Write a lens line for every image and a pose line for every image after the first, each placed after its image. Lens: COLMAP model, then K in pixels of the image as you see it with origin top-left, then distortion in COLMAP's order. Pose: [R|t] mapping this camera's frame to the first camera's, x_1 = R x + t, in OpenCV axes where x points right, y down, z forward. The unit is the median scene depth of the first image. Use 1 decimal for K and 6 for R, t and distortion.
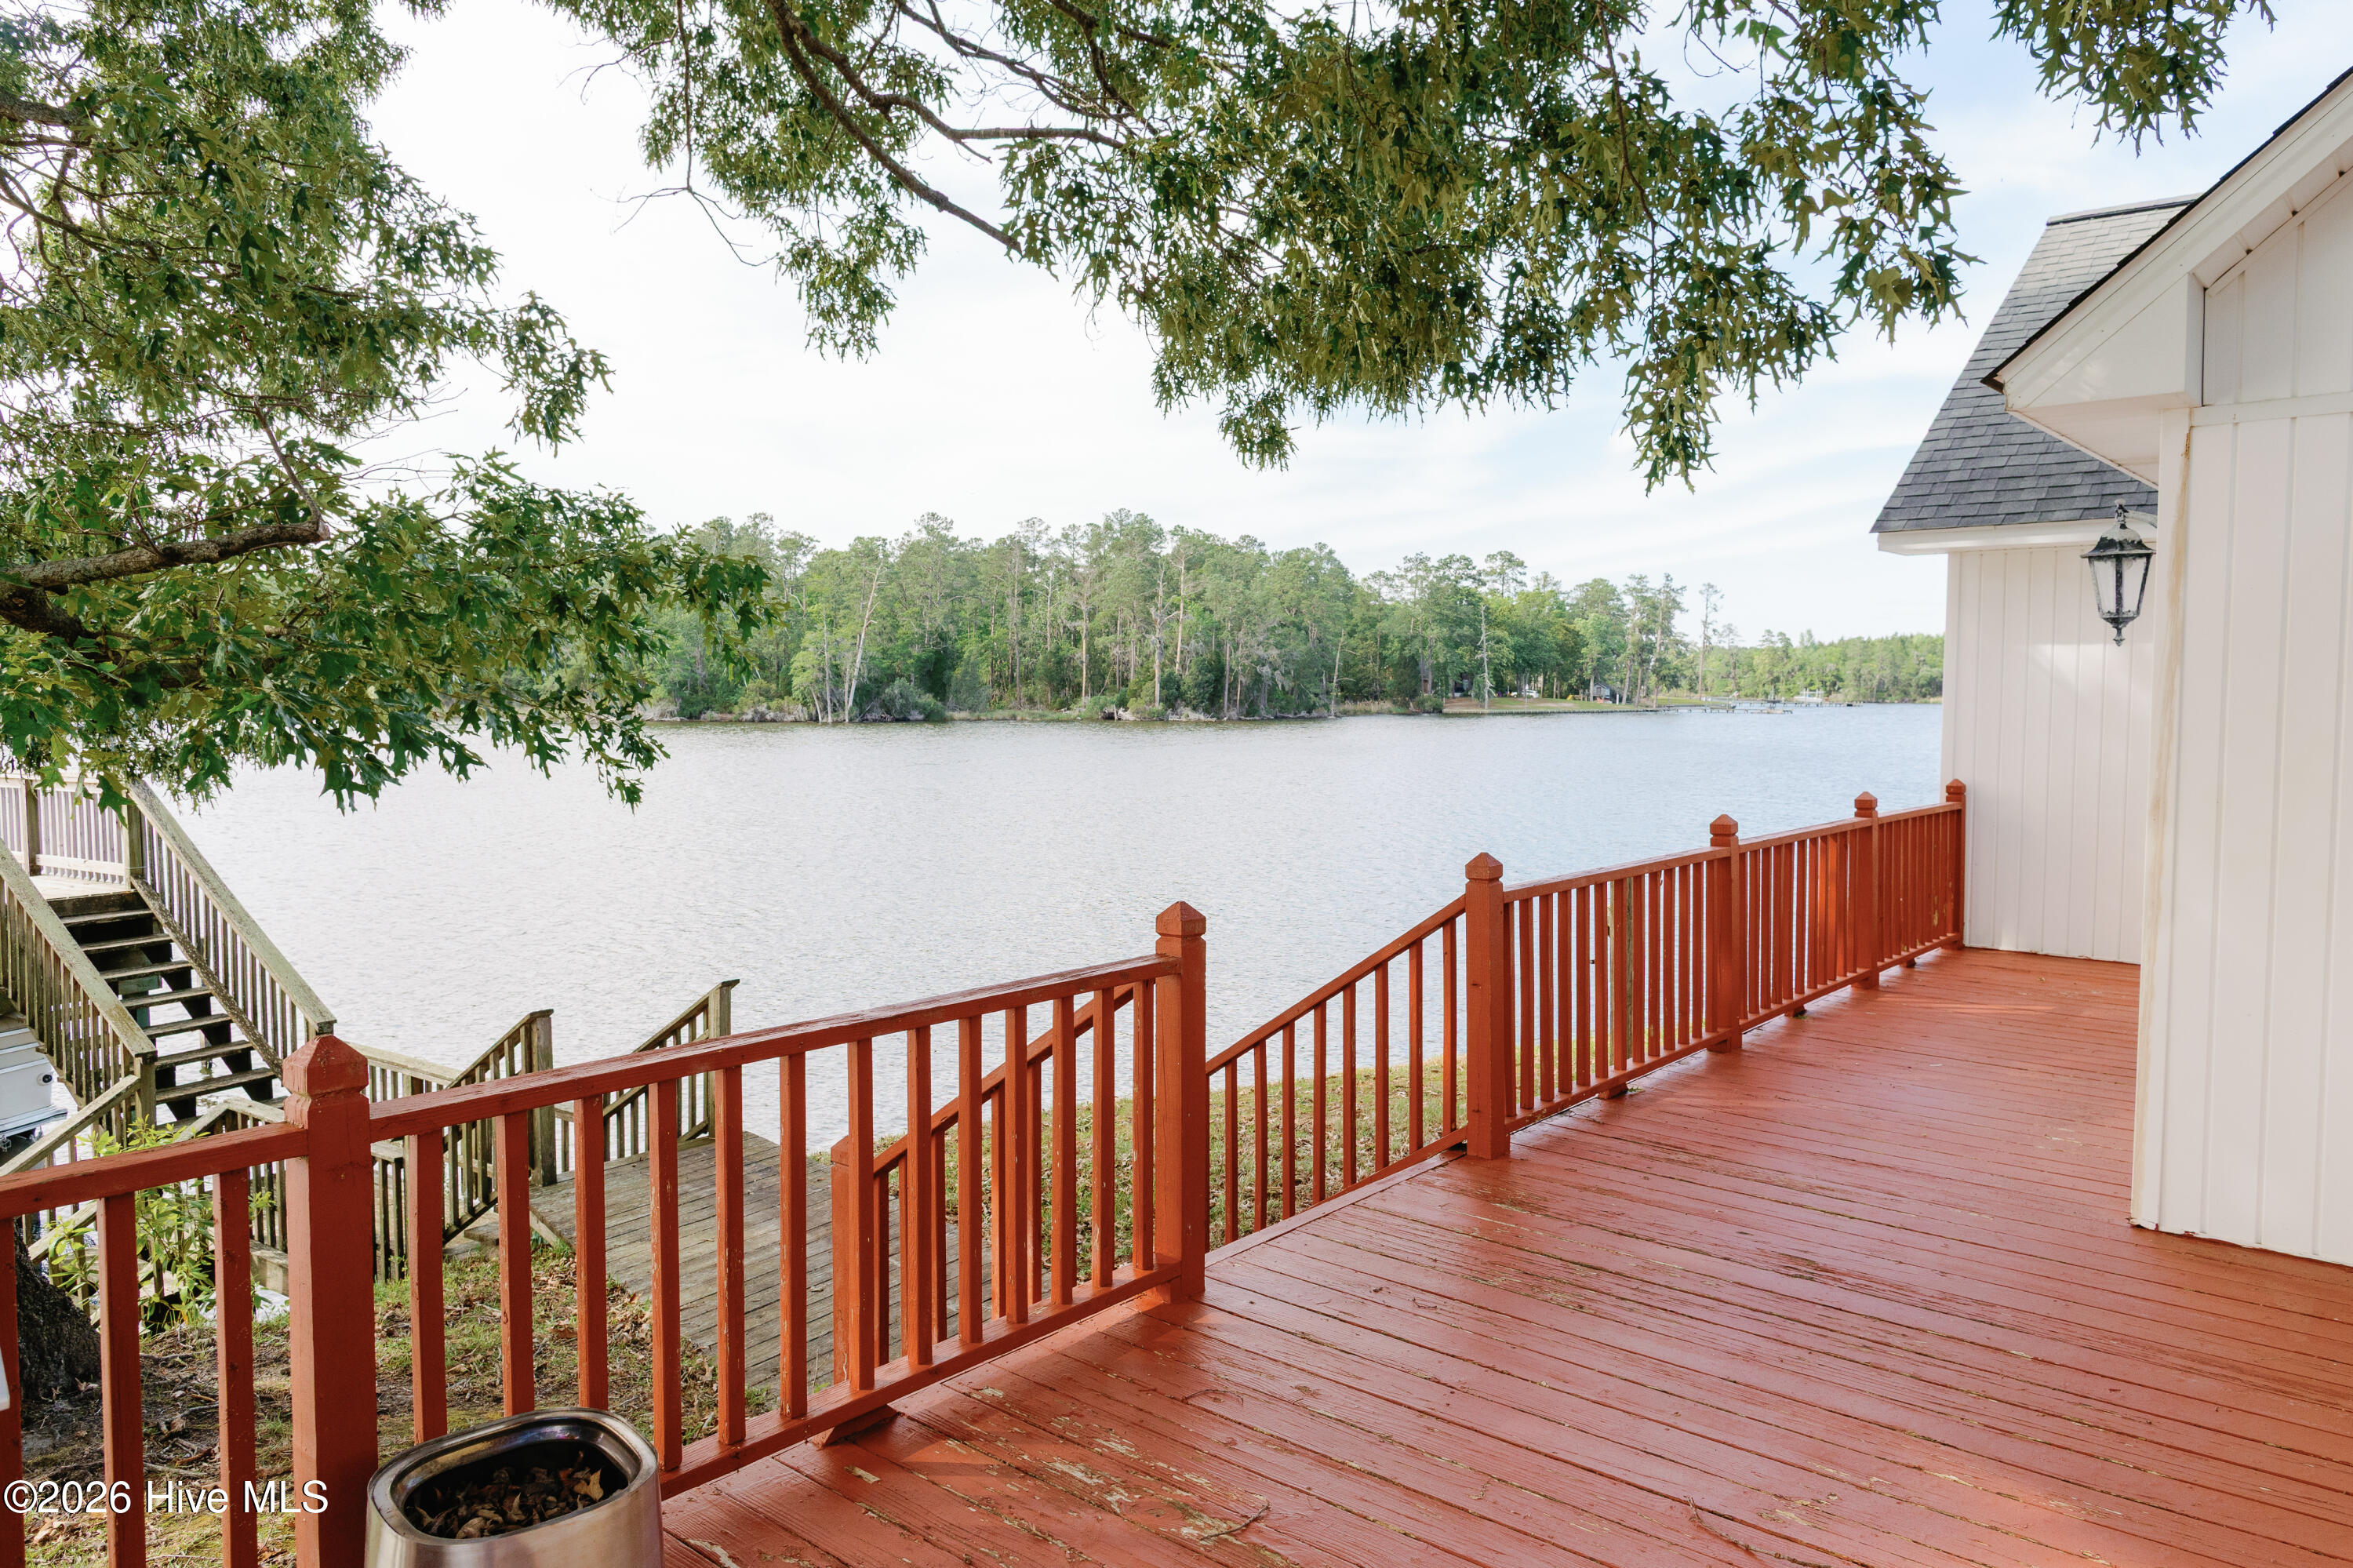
lens RADIAL K [[1618.0, 0, 1209.8], [0, 1618.0, 774.0], [0, 0, 1]] dist [0.010886, -0.004958]
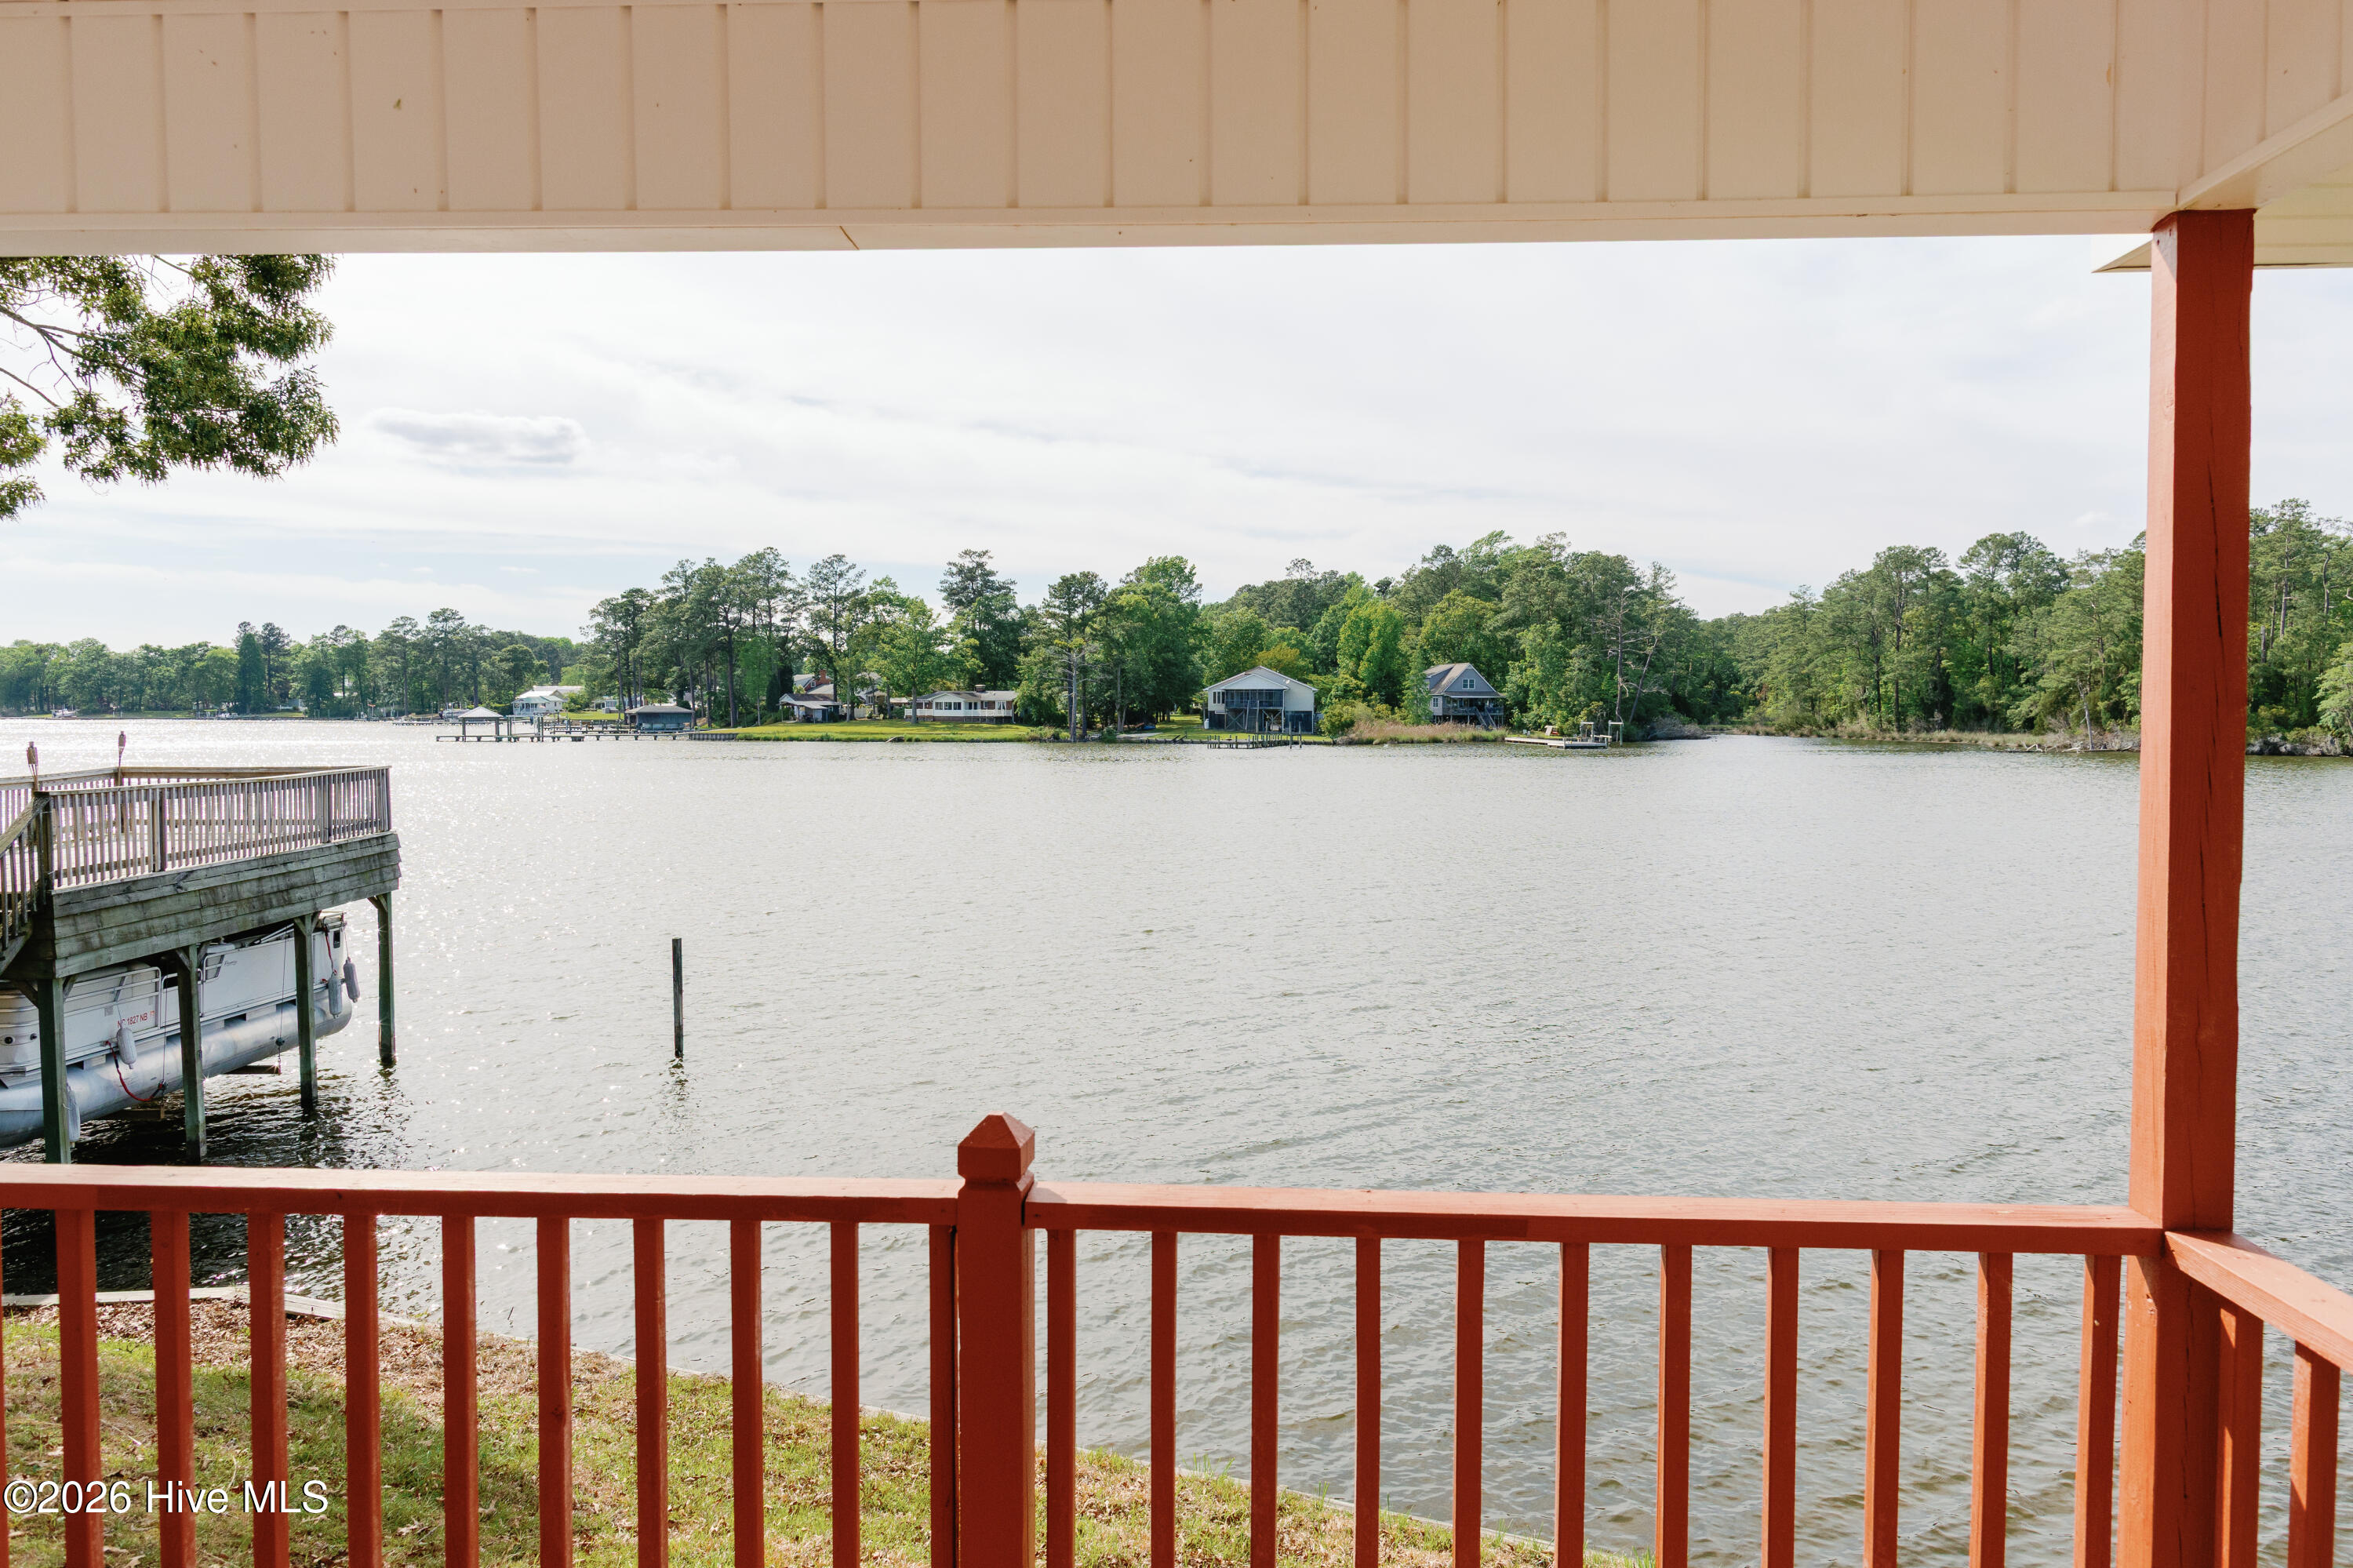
lens RADIAL K [[1618.0, 0, 1203.3], [0, 1618.0, 744.8], [0, 0, 1]] dist [0.010886, -0.004958]
pose [[0.587028, 0.018757, -0.809349, 0.692435], [-0.045247, 0.998929, -0.009668, -0.055394], [0.808301, 0.042296, 0.587248, 0.893177]]
